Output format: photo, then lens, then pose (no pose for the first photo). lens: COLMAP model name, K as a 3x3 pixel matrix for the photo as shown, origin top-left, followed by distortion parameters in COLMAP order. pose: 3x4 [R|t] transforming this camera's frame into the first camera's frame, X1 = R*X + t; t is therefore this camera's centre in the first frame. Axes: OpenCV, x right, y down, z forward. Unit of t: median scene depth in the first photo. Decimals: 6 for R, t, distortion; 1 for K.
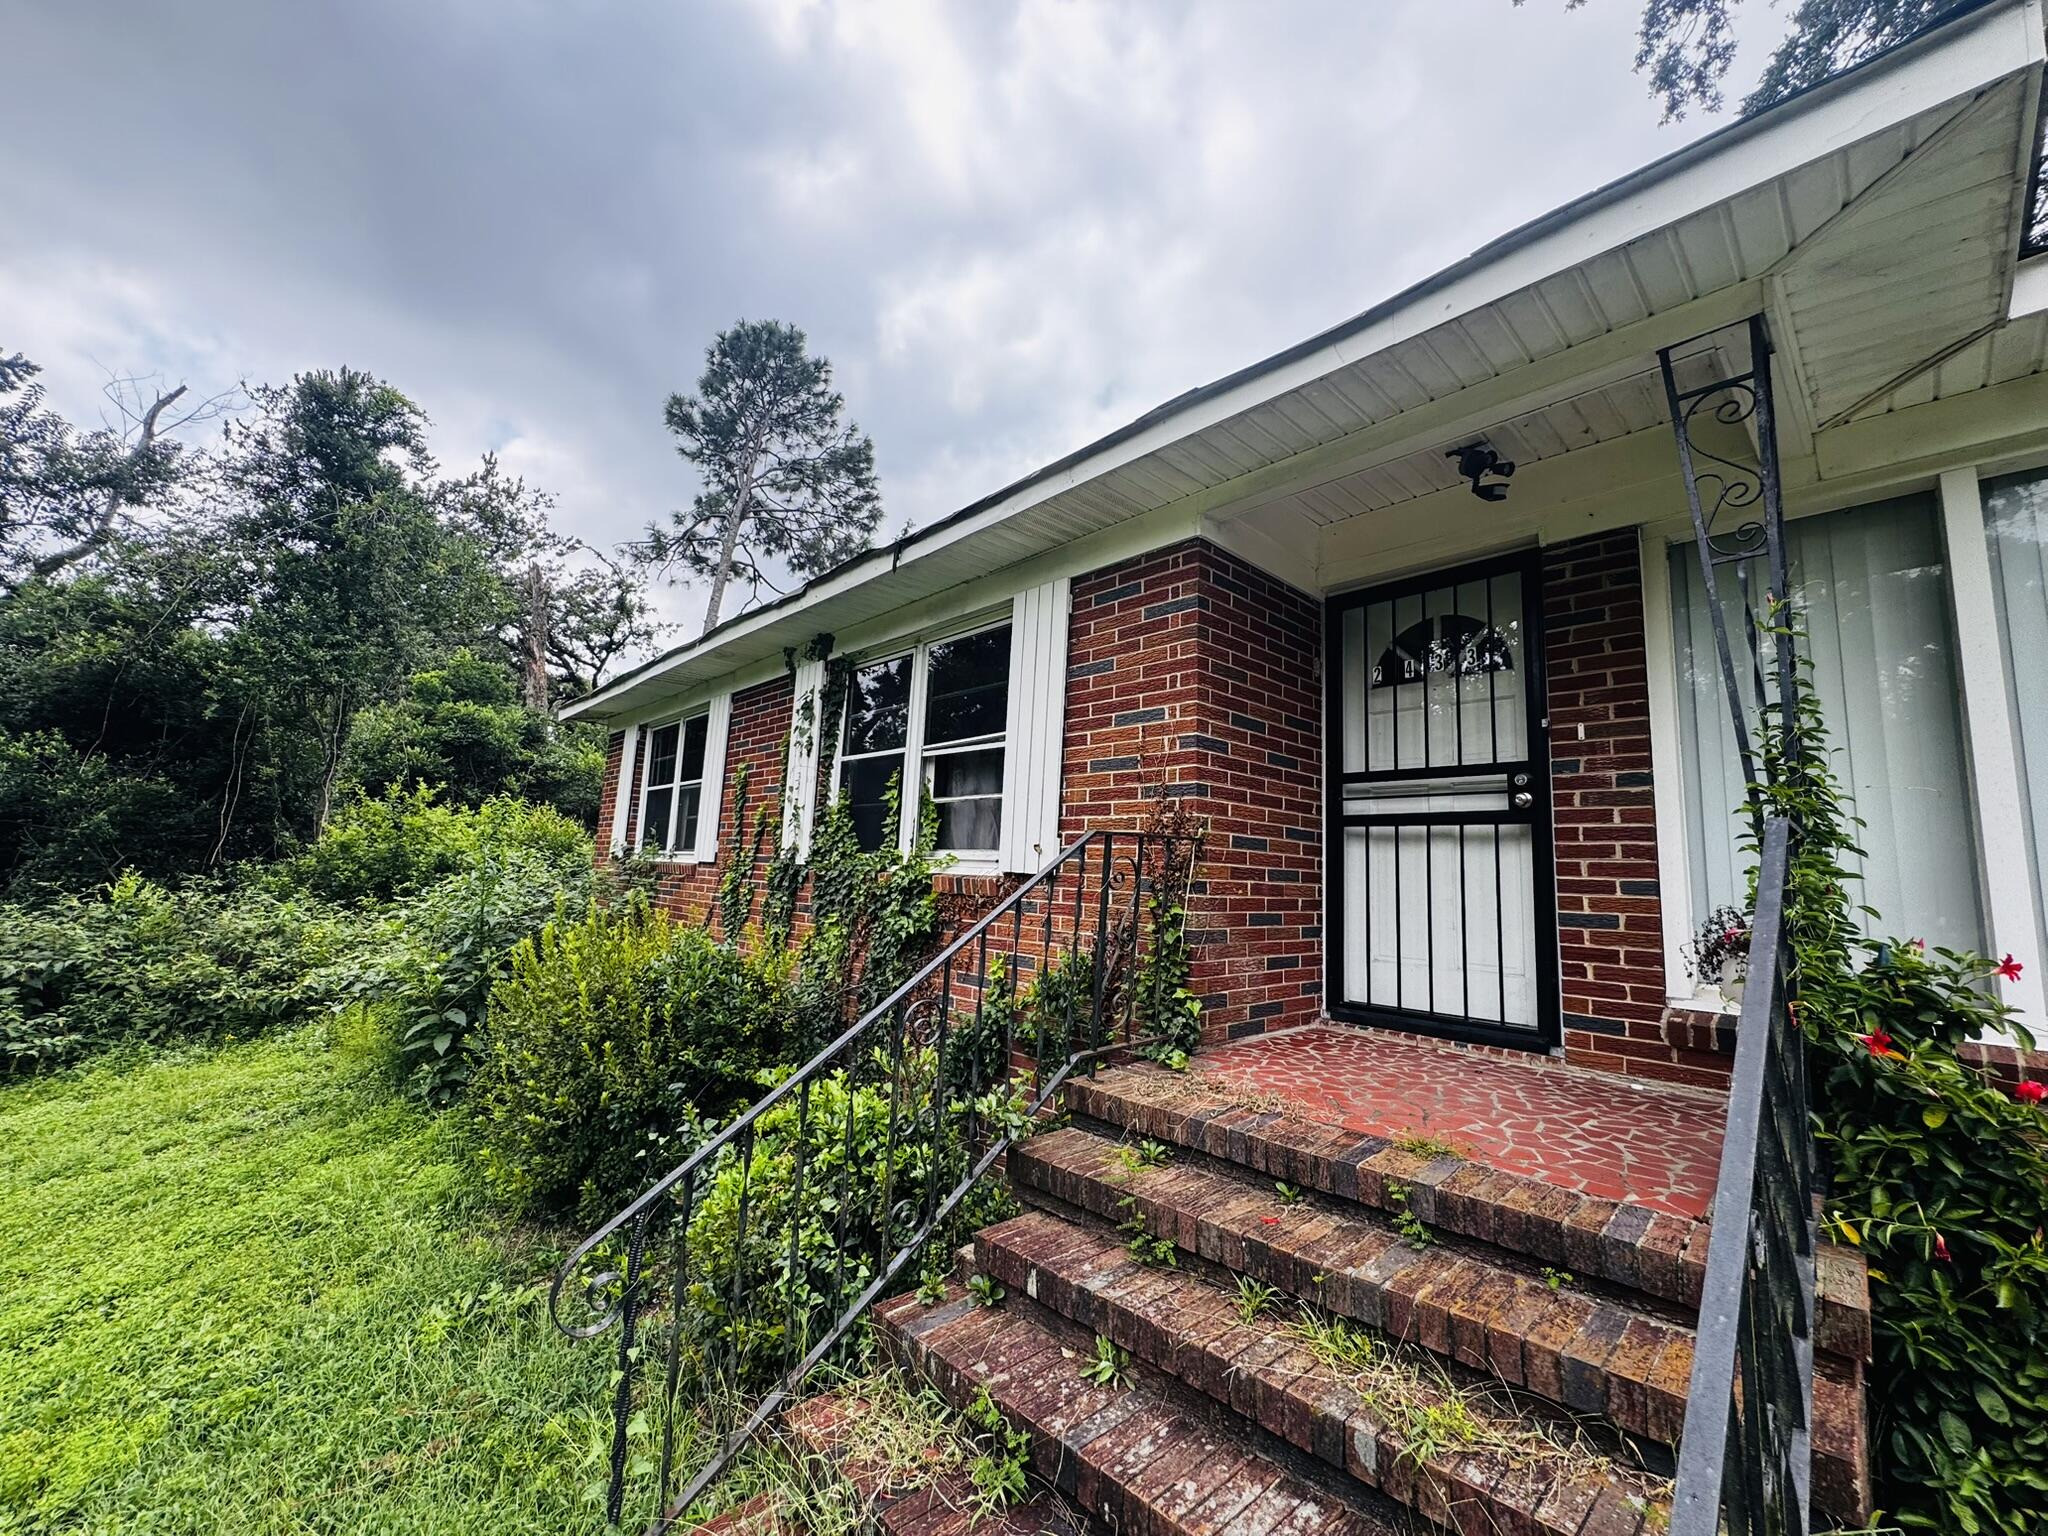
lens RADIAL K [[817.9, 0, 1031.8], [0, 817.9, 763.7], [0, 0, 1]] dist [0.002128, 0.000939]
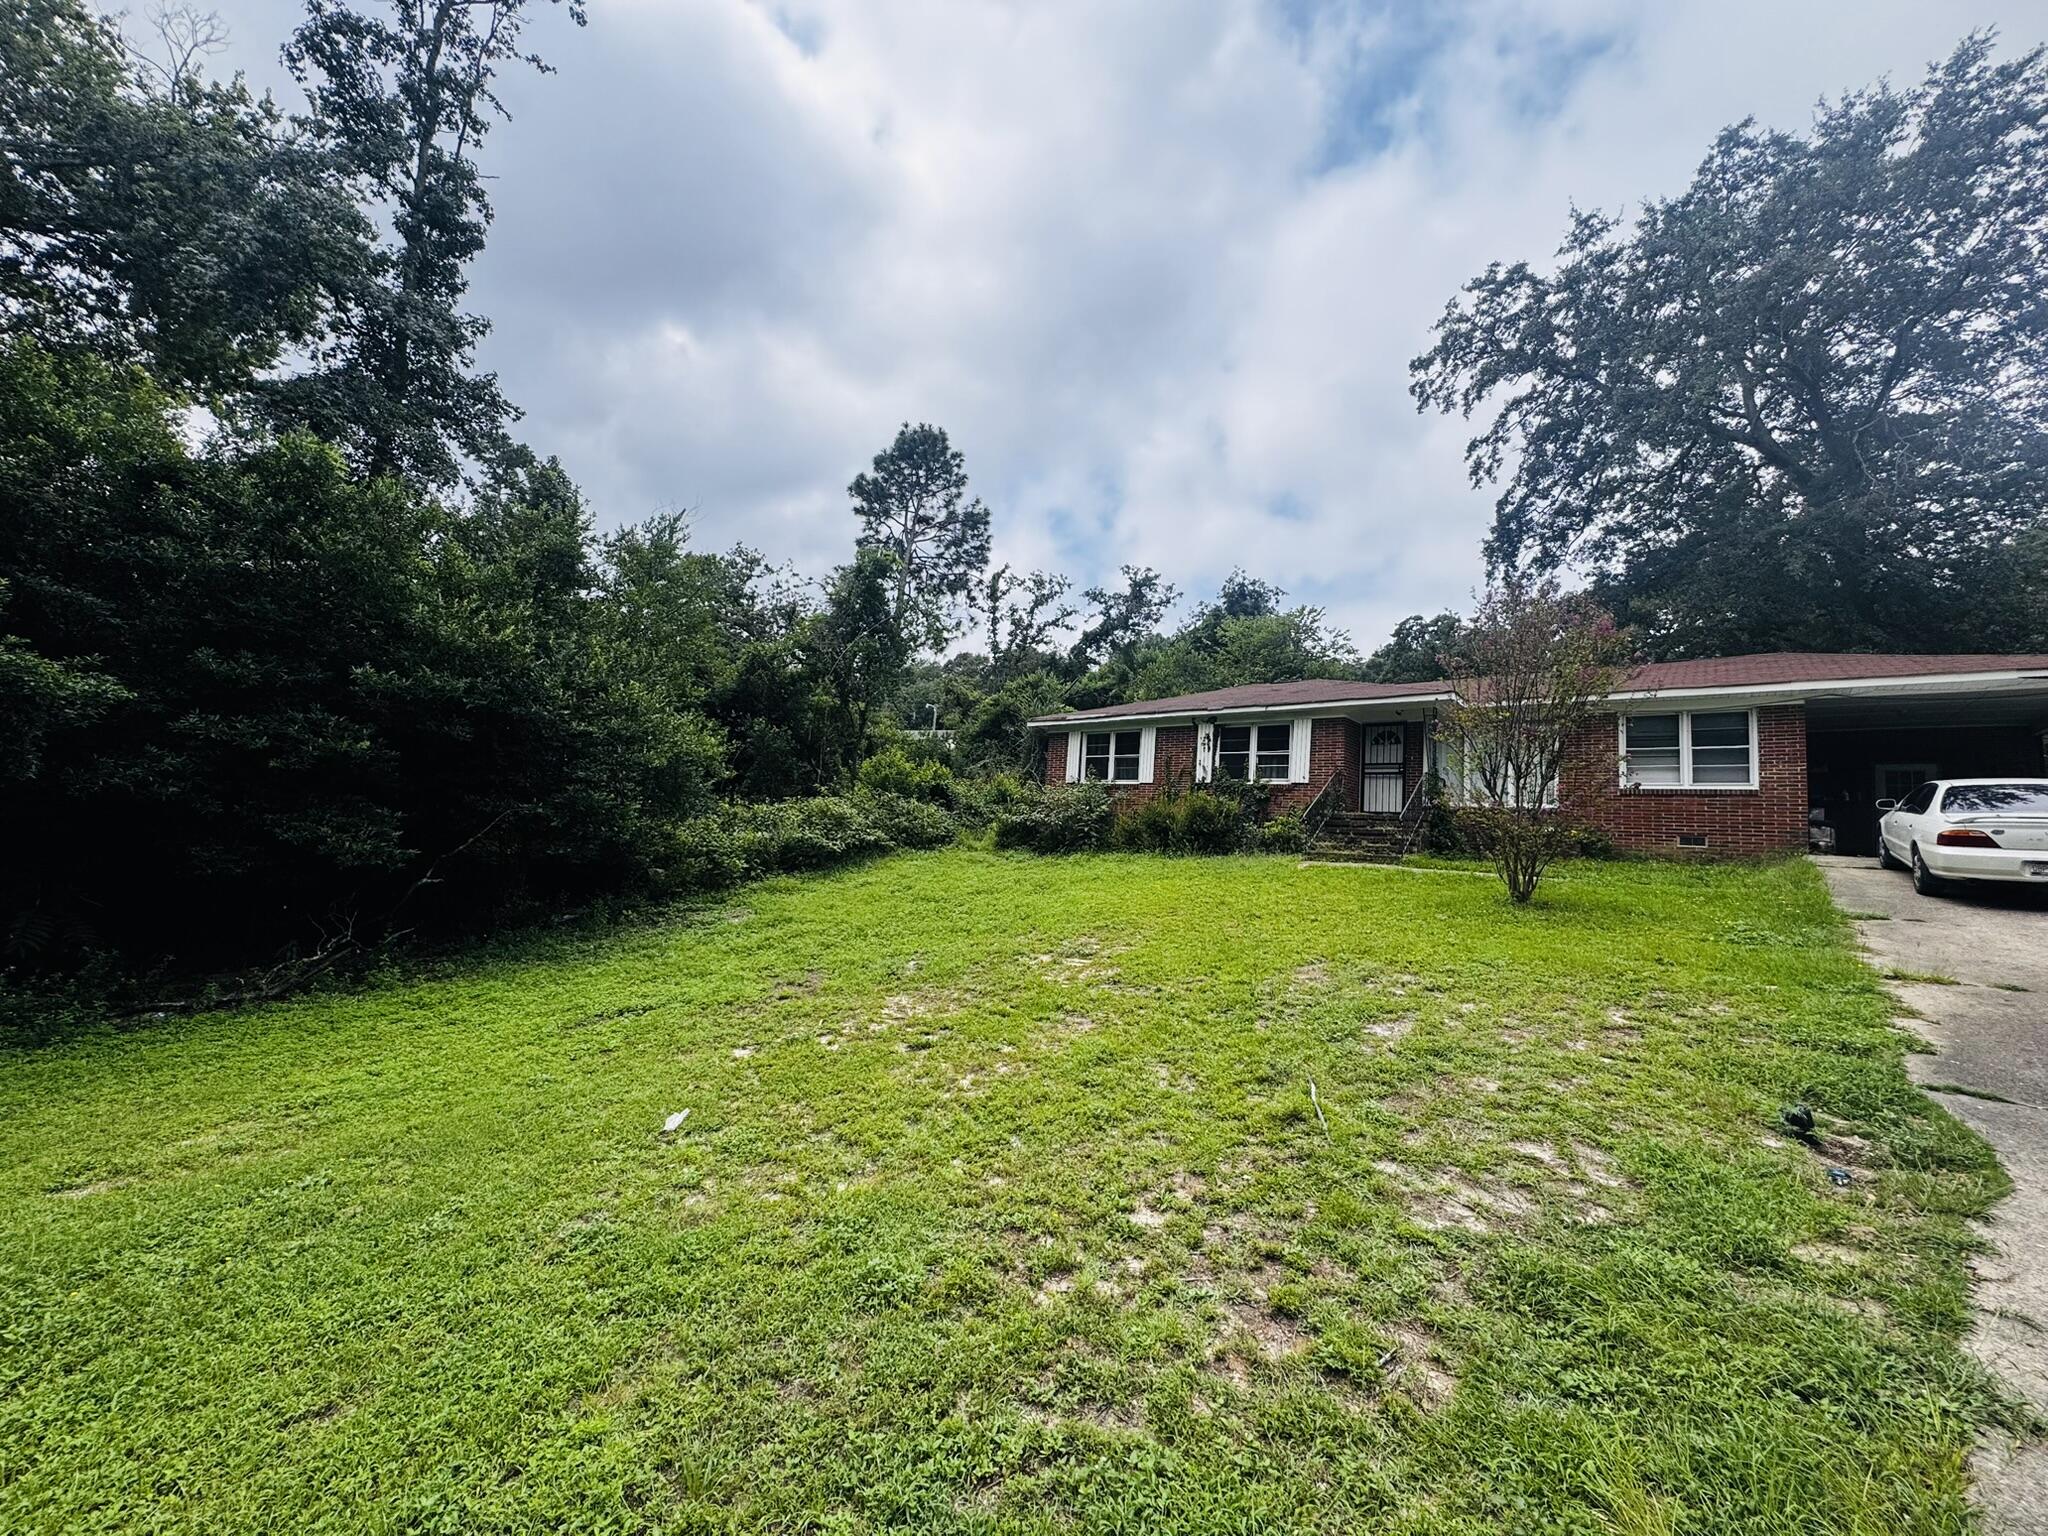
lens RADIAL K [[817.9, 0, 1019.9], [0, 817.9, 764.2], [0, 0, 1]] dist [0.002128, 0.000939]
pose [[0.994237, 0.029381, 0.103100, -1.419504], [-0.034600, 0.998189, 0.049202, -0.100462], [-0.101468, -0.052486, 0.993453, -2.368851]]
